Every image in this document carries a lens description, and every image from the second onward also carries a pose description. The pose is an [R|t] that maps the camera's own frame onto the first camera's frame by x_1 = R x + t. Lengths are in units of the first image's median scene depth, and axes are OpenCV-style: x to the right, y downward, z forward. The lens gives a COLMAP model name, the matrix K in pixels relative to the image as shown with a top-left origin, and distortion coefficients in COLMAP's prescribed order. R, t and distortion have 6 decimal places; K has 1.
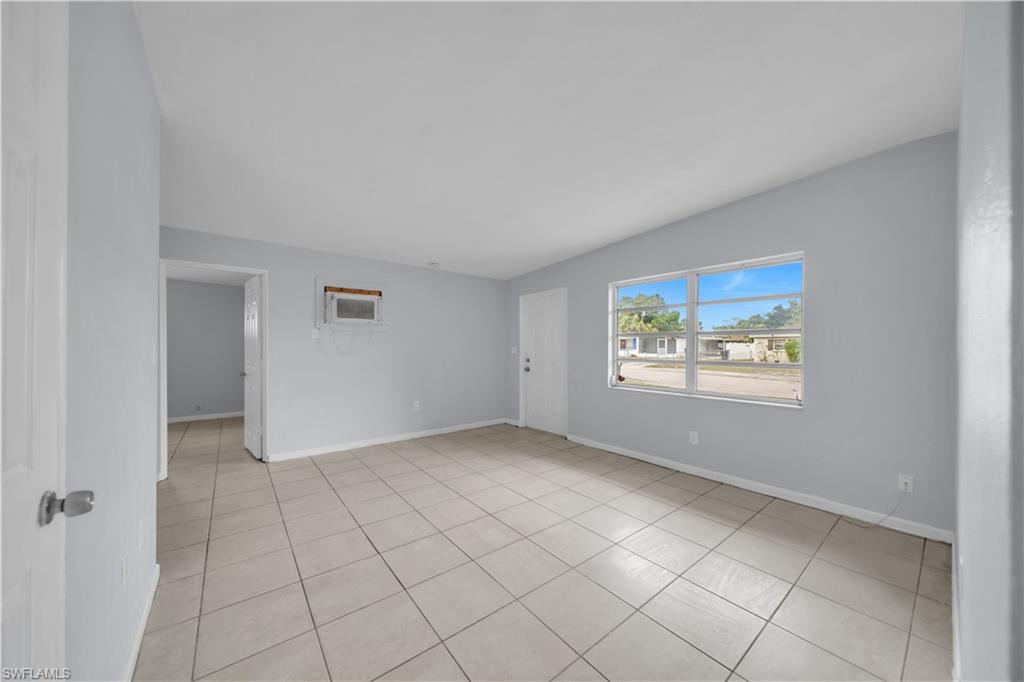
lens RADIAL K [[355.7, 0, 511.1], [0, 355.7, 345.6], [0, 0, 1]] dist [-0.000322, -0.000032]
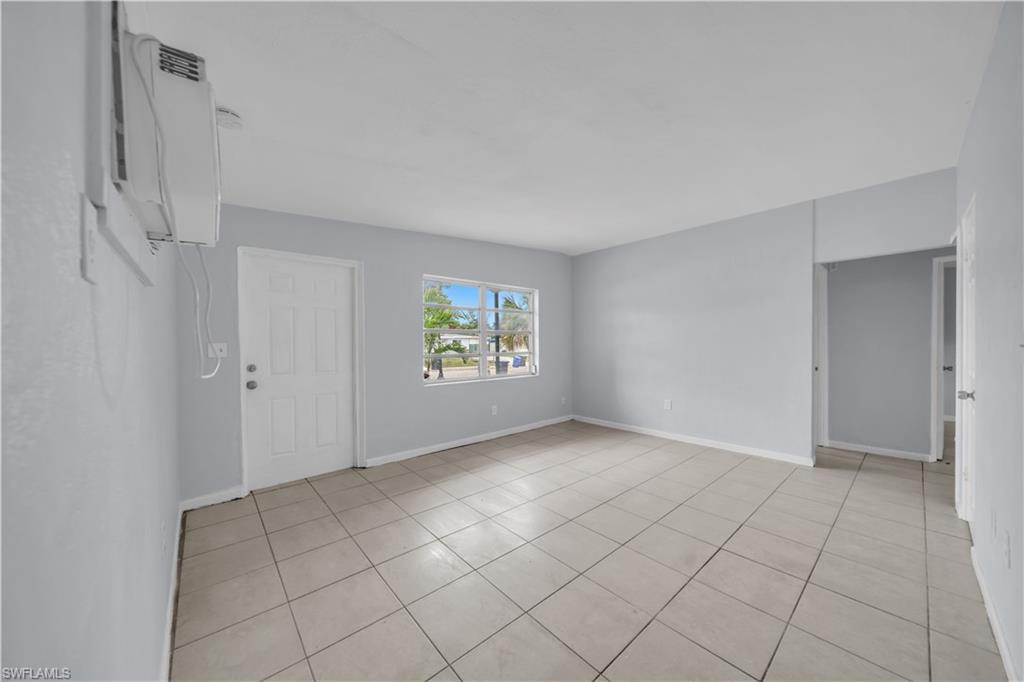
lens RADIAL K [[355.7, 0, 511.1], [0, 355.7, 345.6], [0, 0, 1]] dist [-0.000322, -0.000032]
pose [[-0.052307, -0.010548, 0.998575, -0.735742], [0.000143, 0.999944, 0.010570, 0.001511], [-0.998631, 0.000696, -0.052302, 0.905295]]
